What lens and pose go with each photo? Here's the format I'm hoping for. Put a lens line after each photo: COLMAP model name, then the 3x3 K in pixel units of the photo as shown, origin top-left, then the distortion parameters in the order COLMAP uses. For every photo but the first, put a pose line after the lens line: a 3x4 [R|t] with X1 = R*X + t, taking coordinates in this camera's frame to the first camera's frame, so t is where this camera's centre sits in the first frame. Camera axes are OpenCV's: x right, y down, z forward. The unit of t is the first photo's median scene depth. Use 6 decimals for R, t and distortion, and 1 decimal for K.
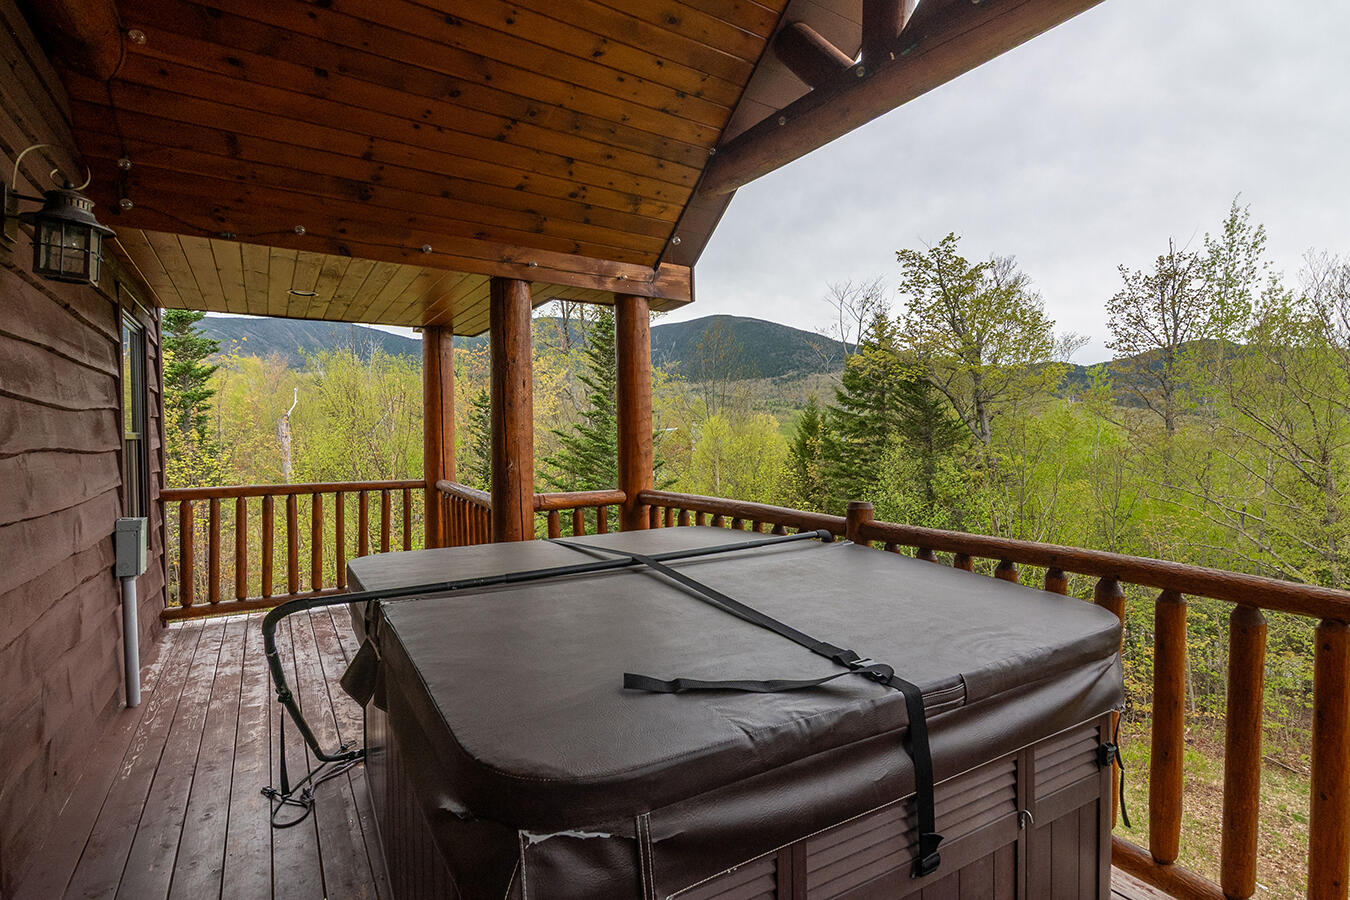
lens RADIAL K [[661.2, 0, 674.5], [0, 661.2, 451.0], [0, 0, 1]] dist [-0.006069, -0.000308]
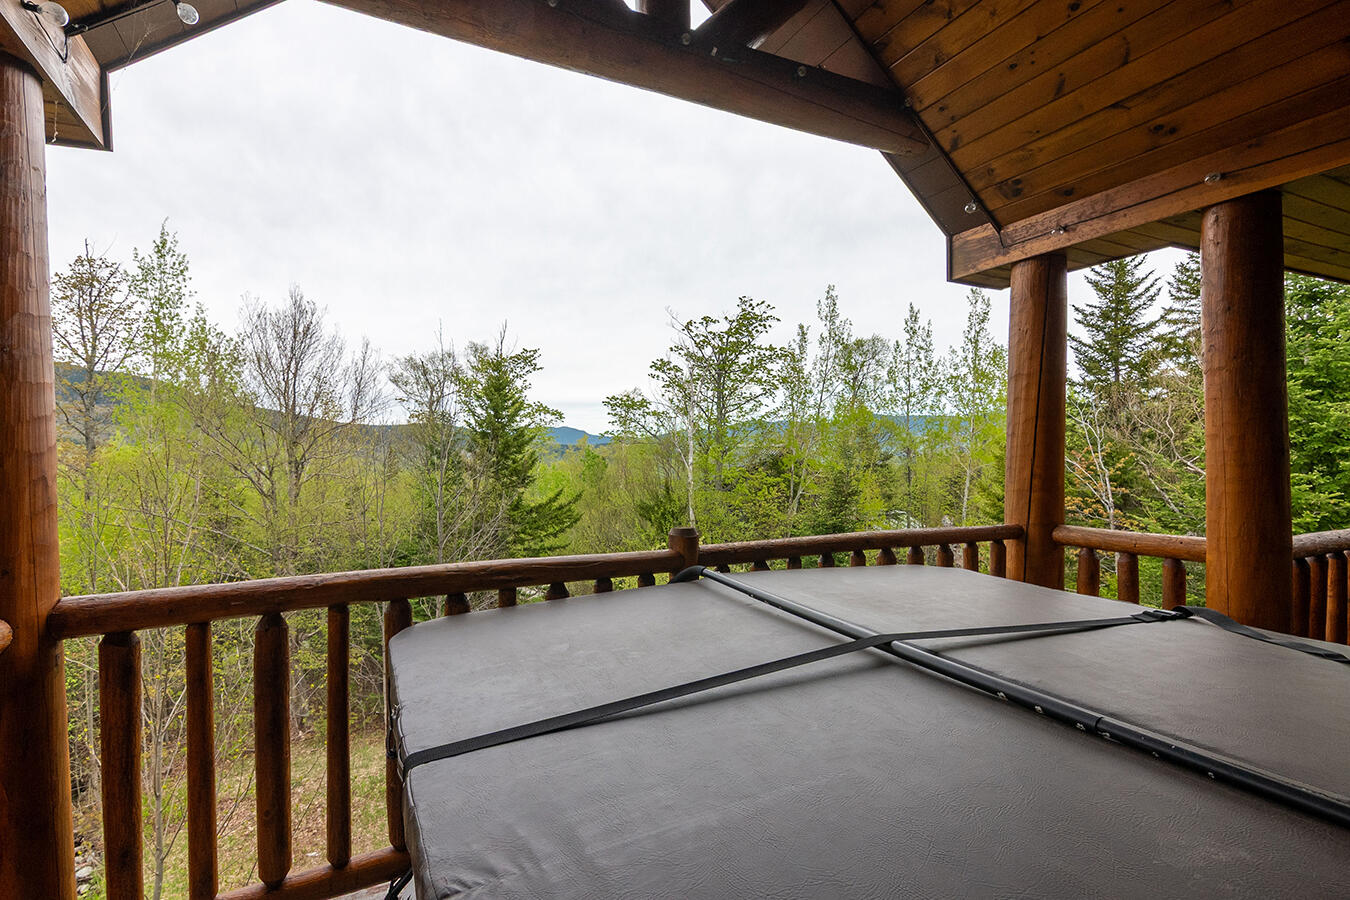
lens RADIAL K [[661.2, 0, 670.5], [0, 661.2, 451.1], [0, 0, 1]] dist [-0.006069, -0.000308]
pose [[0.100317, 0.000132, 0.994956, -0.328797], [0.030742, 0.999522, -0.003233, -0.012055], [-0.994481, 0.030911, 0.100265, 0.523237]]
